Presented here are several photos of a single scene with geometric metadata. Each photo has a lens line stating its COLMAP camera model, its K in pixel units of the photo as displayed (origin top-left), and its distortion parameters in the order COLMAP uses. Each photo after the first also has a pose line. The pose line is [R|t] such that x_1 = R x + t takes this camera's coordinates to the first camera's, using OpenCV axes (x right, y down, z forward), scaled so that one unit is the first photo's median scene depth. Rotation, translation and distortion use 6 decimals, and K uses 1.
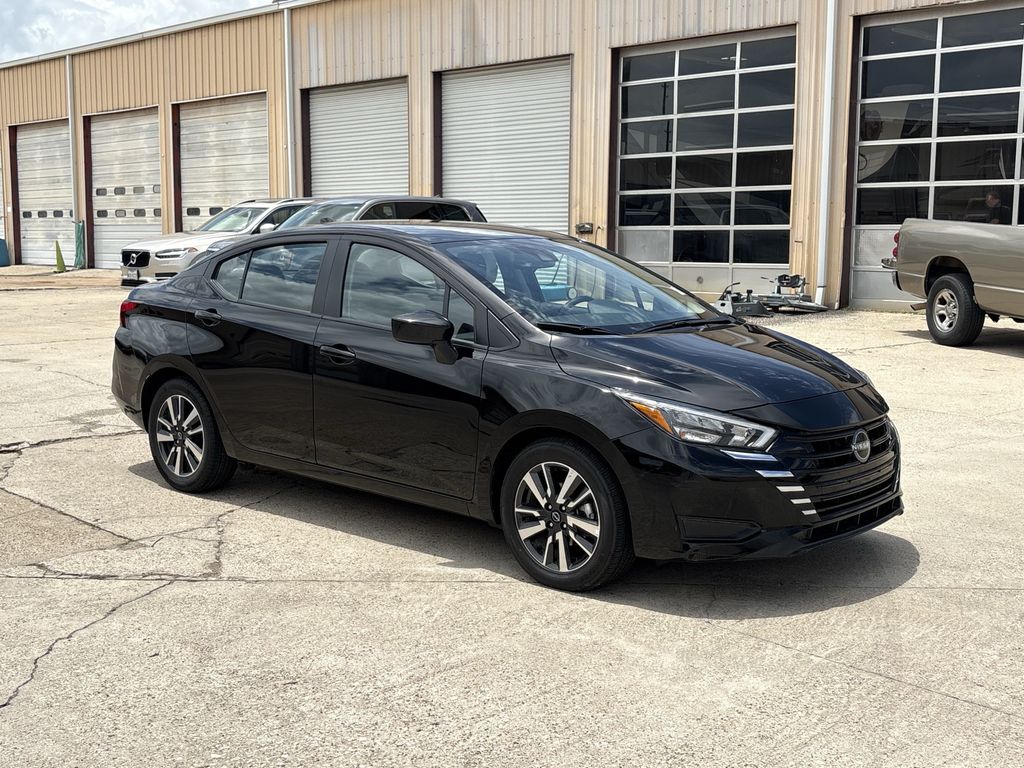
lens RADIAL K [[1224.6, 0, 512.0], [0, 1224.6, 384.0], [0, 0, 1]] dist [0.177017, -0.666010]
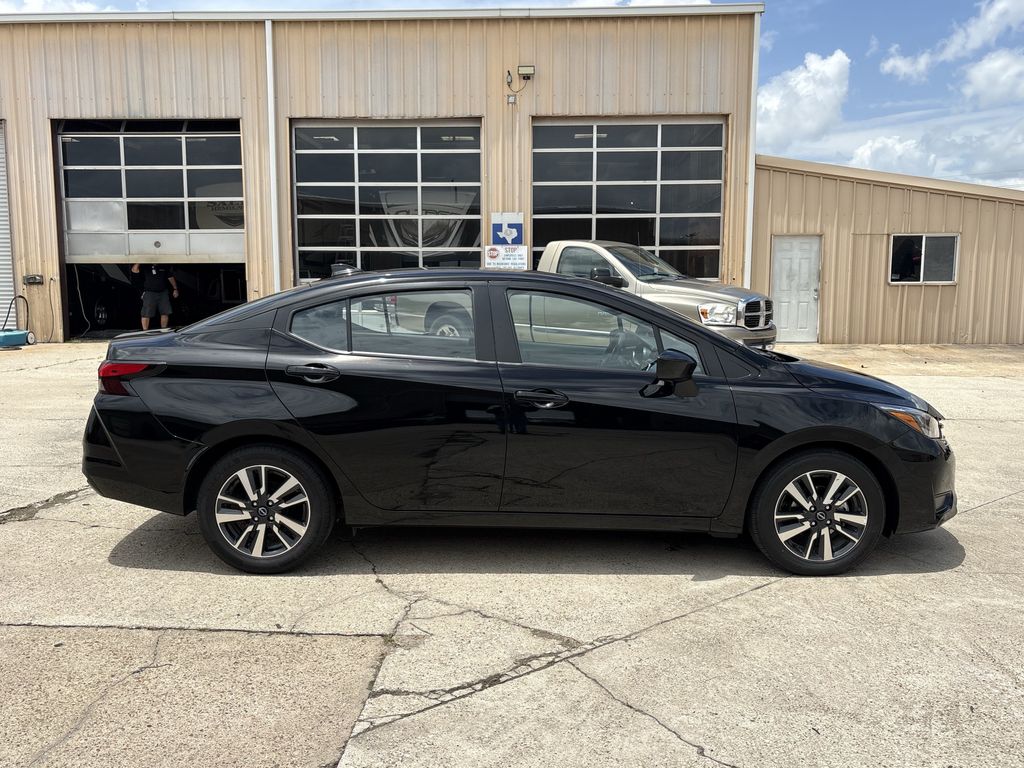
lens RADIAL K [[898.0, 0, 512.0], [0, 898.0, 384.0], [0, 0, 1]] dist [0.011901, 0.001447]
pose [[0.736683, -0.077188, 0.671818, -0.715378], [0.085640, 0.996114, 0.020539, -0.059150], [-0.670793, 0.042403, 0.740431, 0.516233]]
